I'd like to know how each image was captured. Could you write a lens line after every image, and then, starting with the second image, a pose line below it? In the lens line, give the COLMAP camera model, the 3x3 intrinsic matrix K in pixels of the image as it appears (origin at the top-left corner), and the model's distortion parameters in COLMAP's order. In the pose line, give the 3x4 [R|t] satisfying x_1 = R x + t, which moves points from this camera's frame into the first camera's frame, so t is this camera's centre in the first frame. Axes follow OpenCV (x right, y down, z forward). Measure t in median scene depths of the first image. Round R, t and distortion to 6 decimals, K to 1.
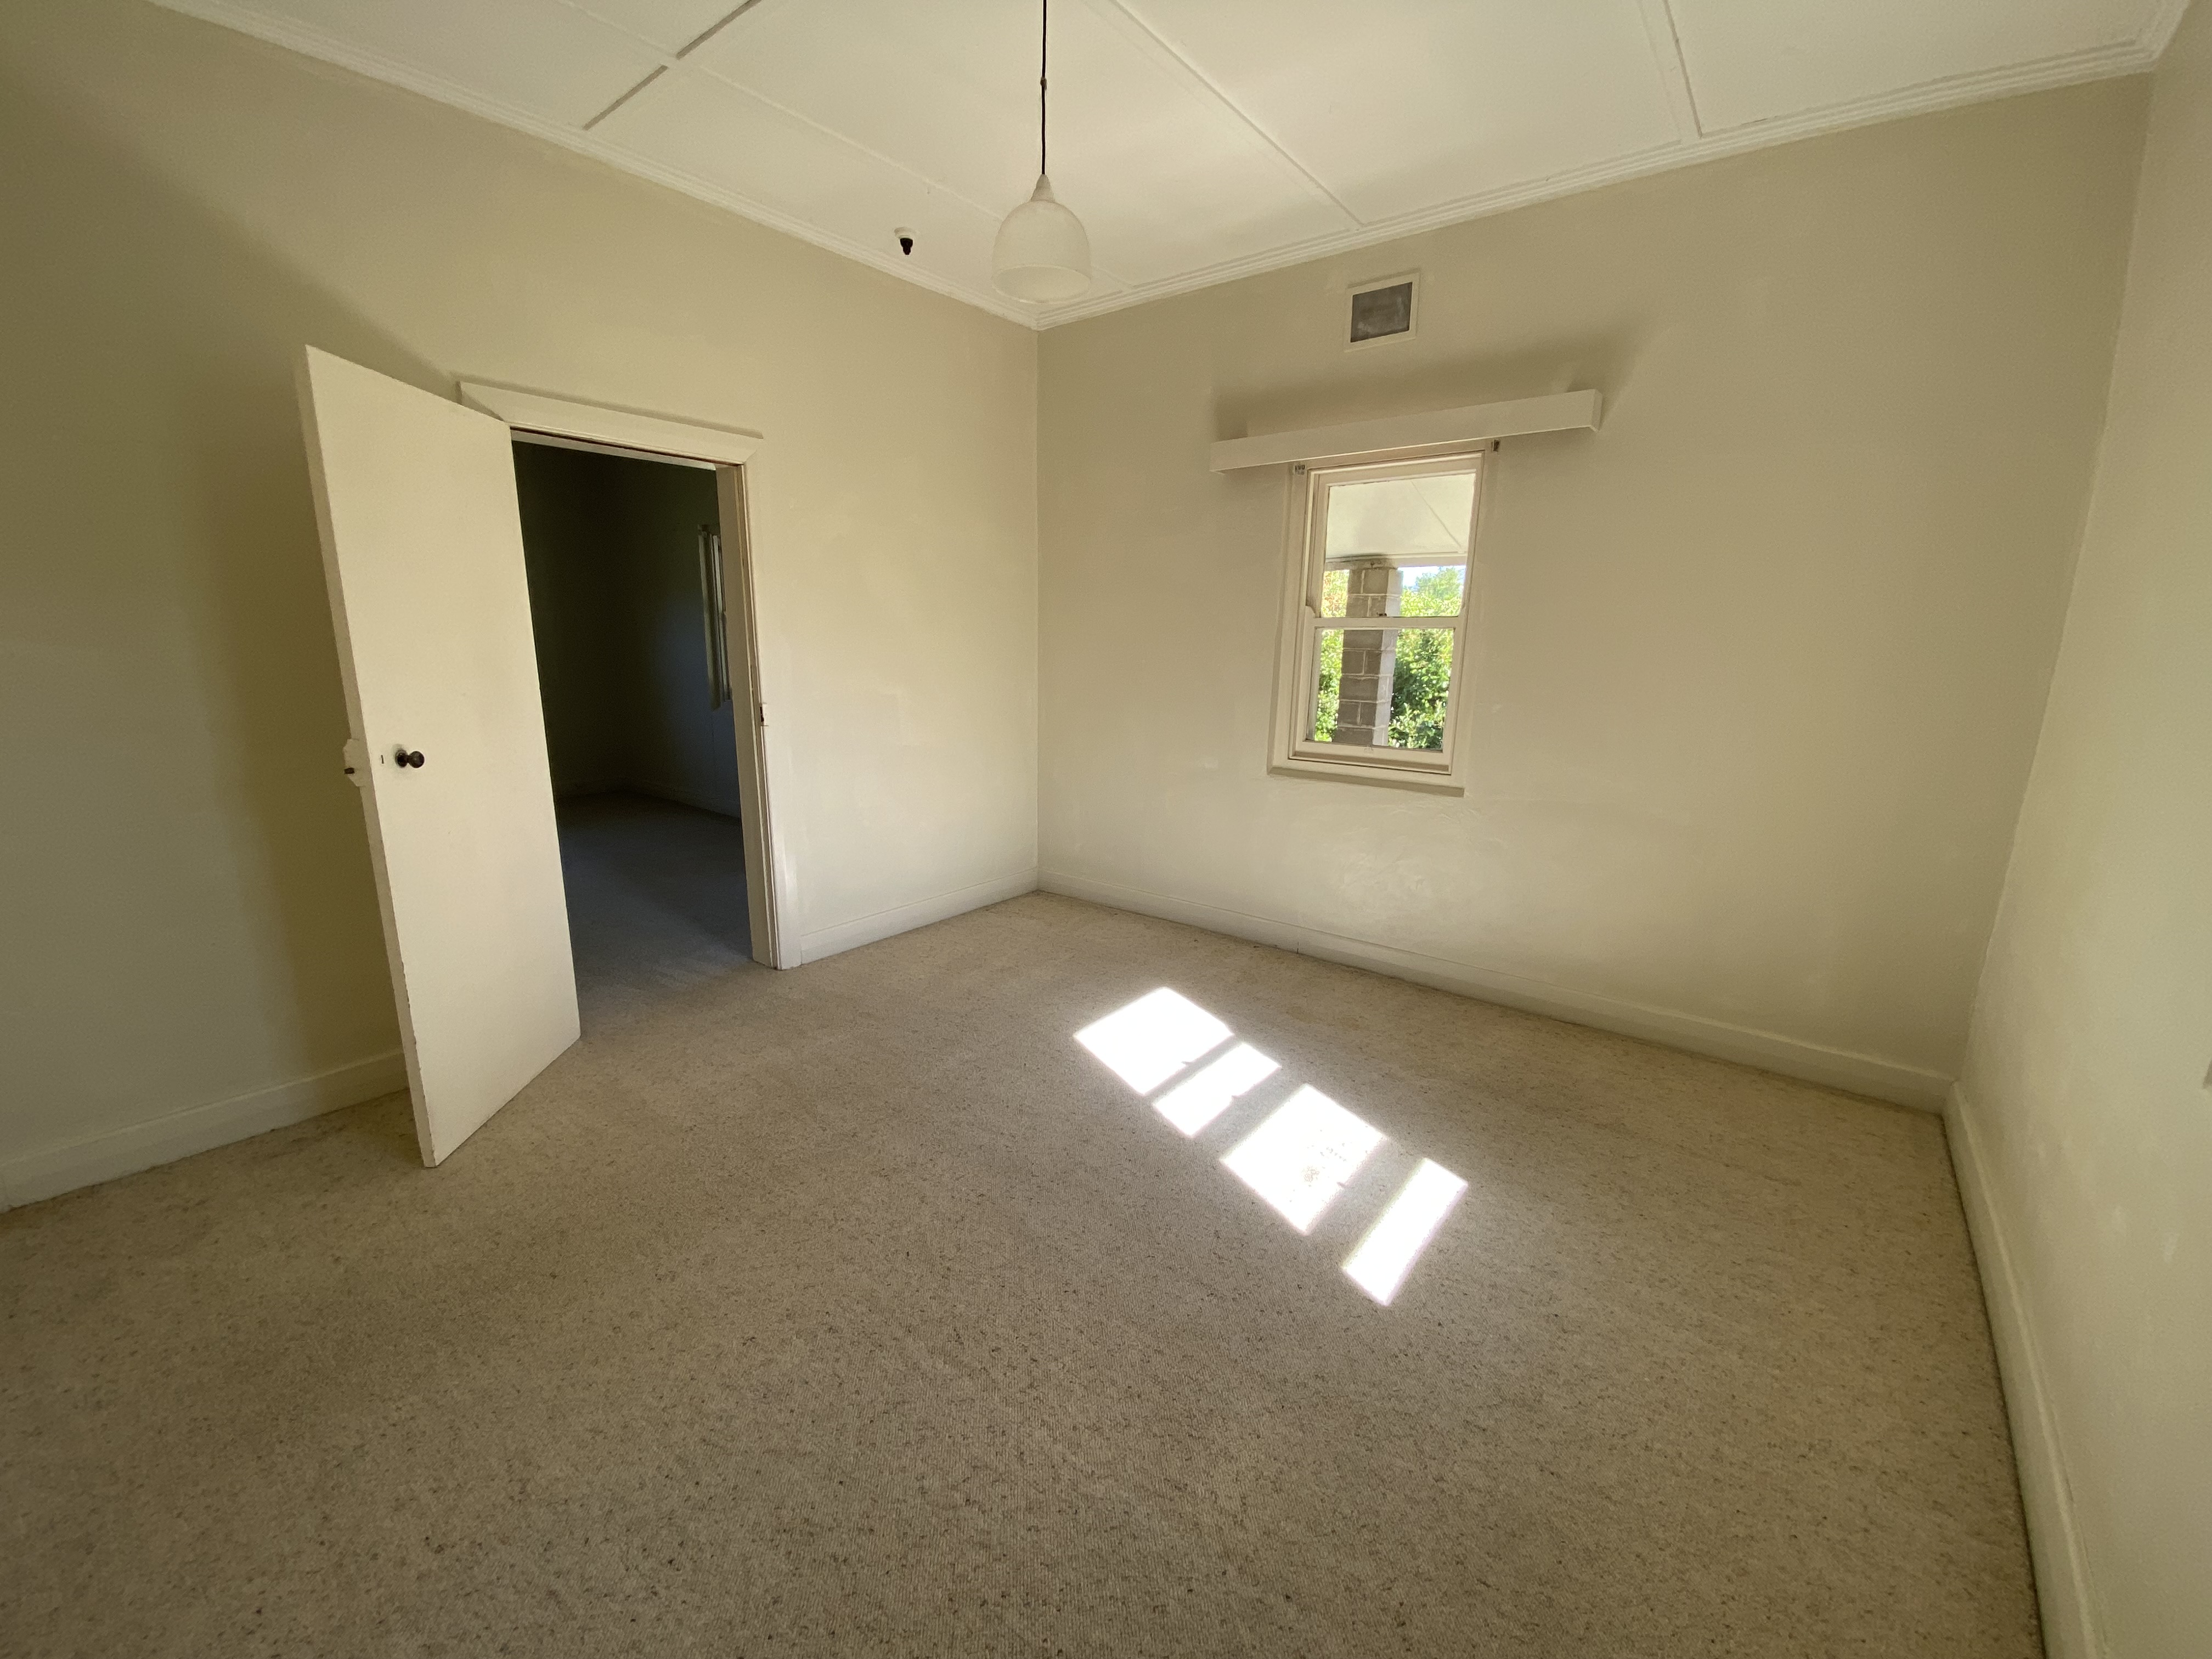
lens RADIAL K [[901.2, 0, 1089.0], [0, 901.2, 831.5], [0, 0, 1]] dist [0.041178, -0.031420]
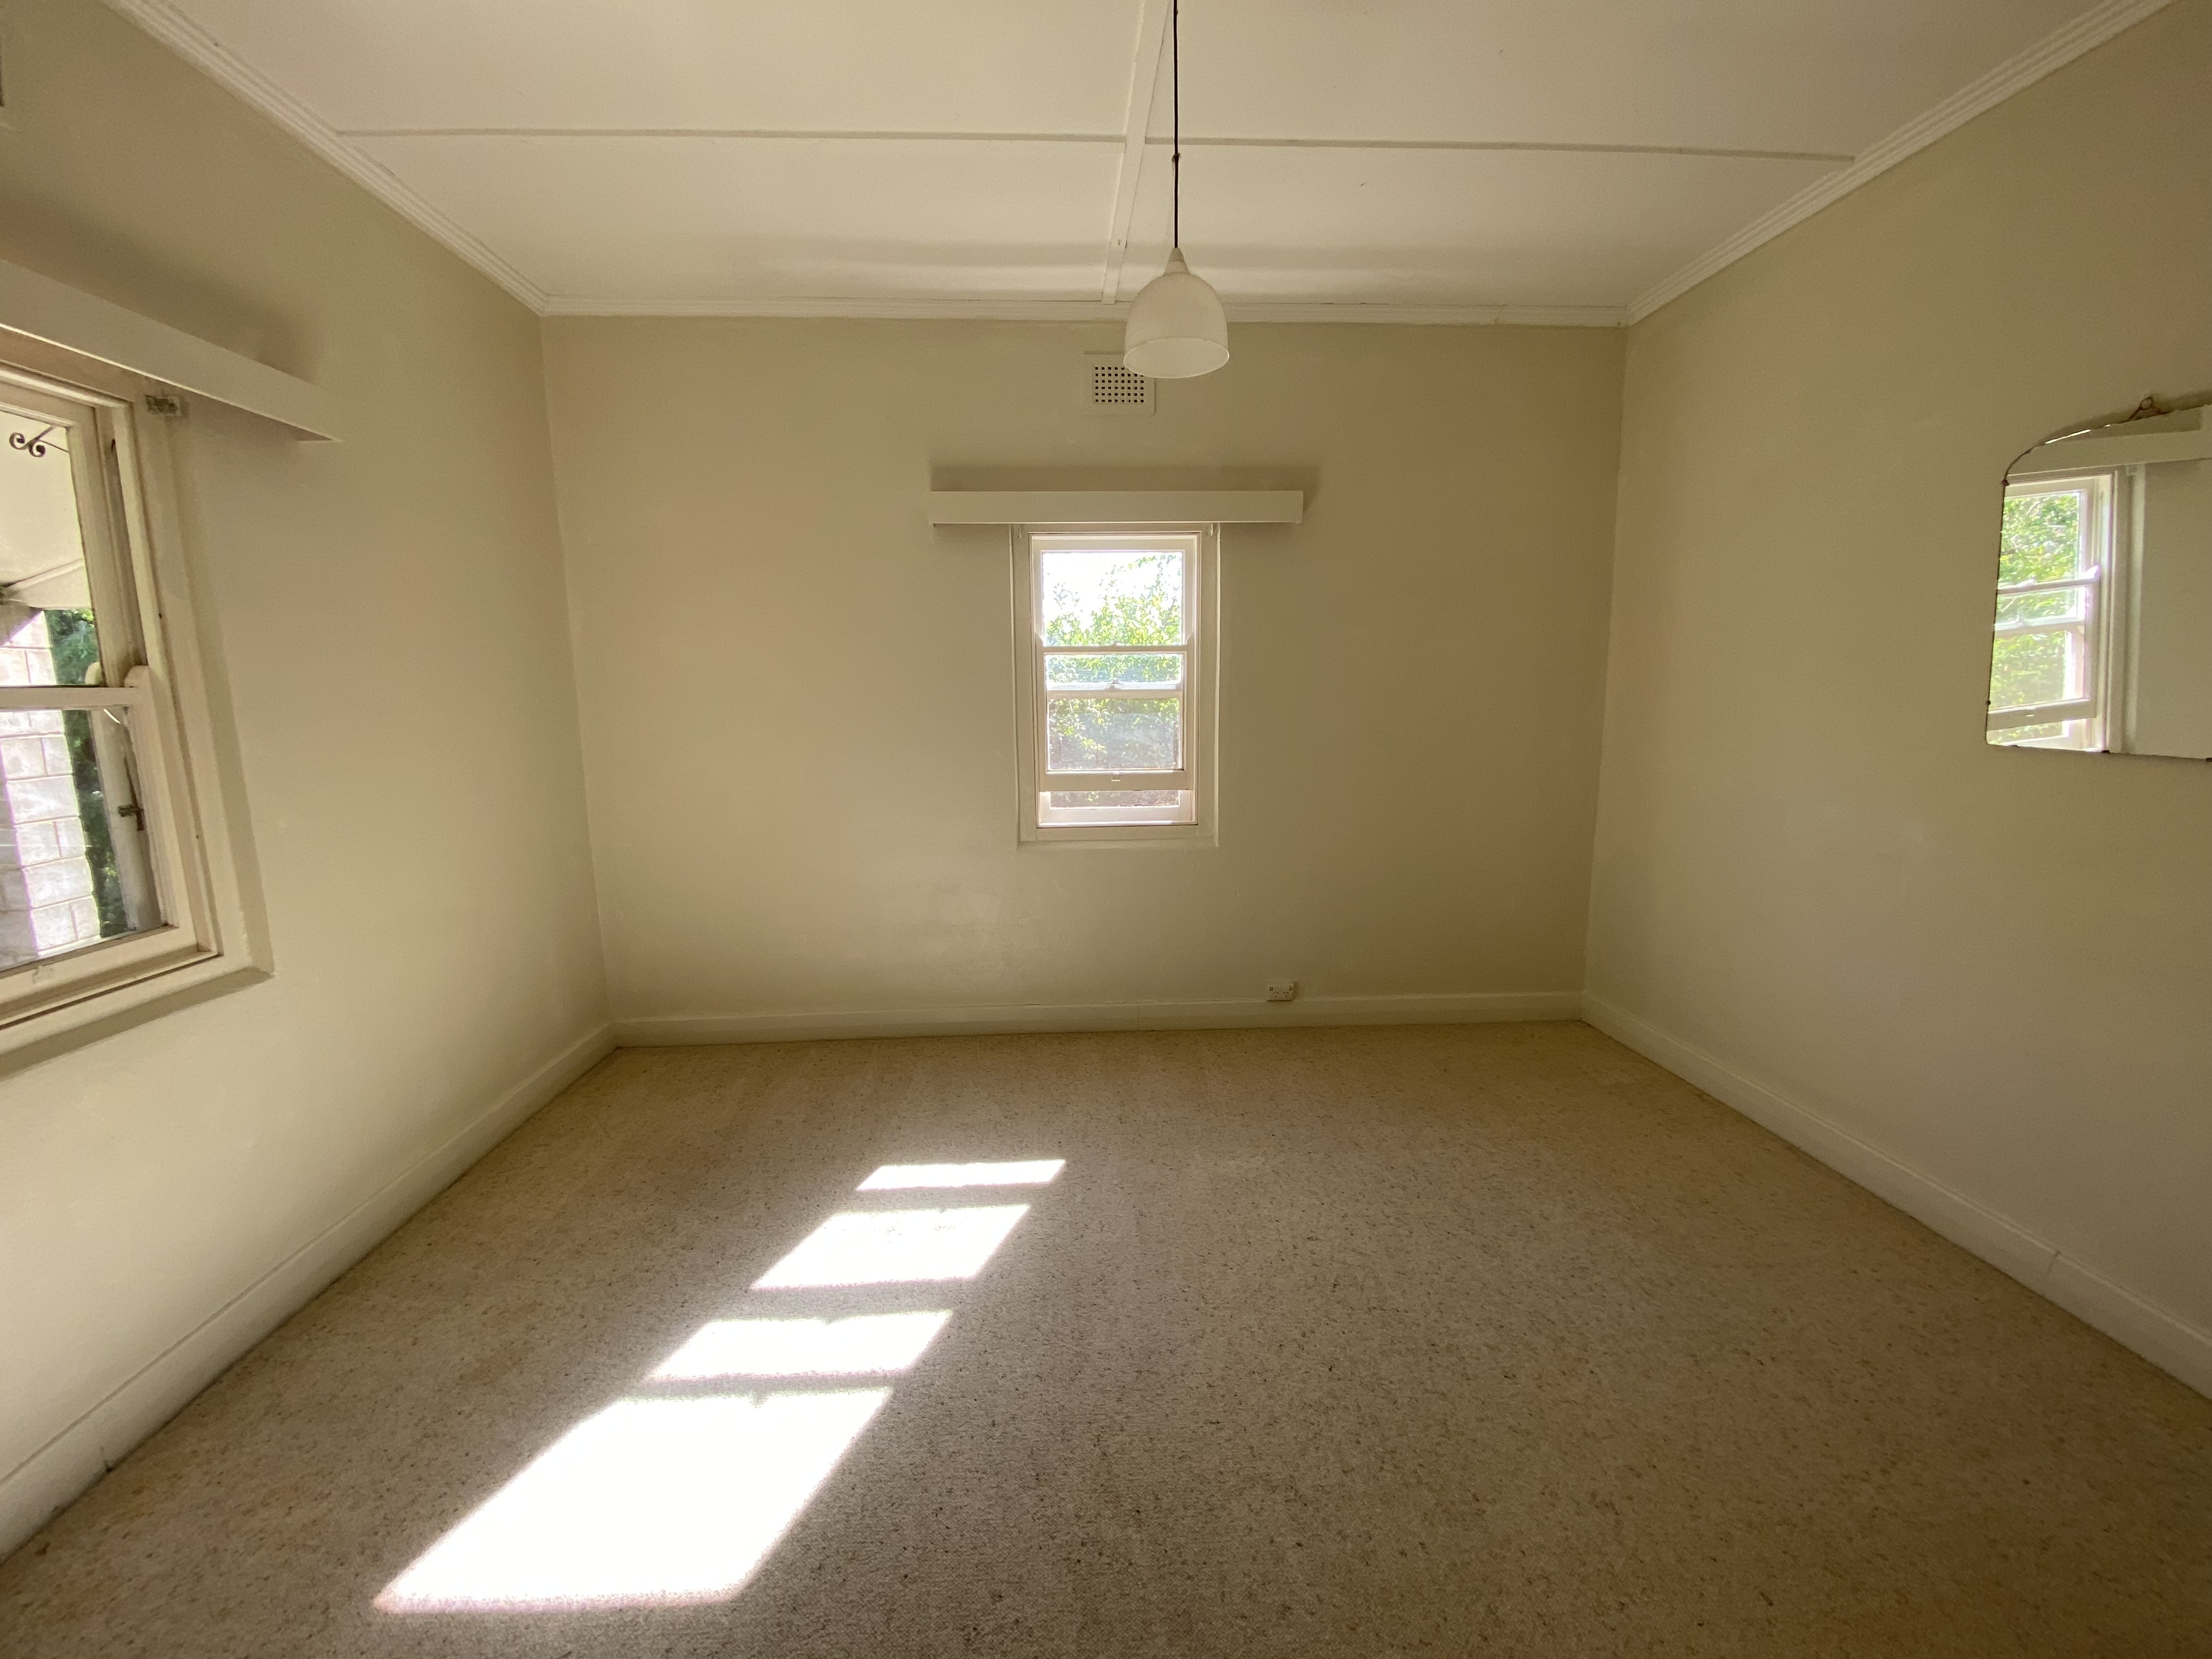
lens RADIAL K [[901.2, 0, 1089.0], [0, 901.2, 831.5], [0, 0, 1]] dist [0.041178, -0.031420]
pose [[-0.663802, -0.120620, 0.738118, -0.490429], [0.162296, 0.940161, 0.299594, -0.279412], [-0.730087, 0.318665, -0.604505, 1.169605]]
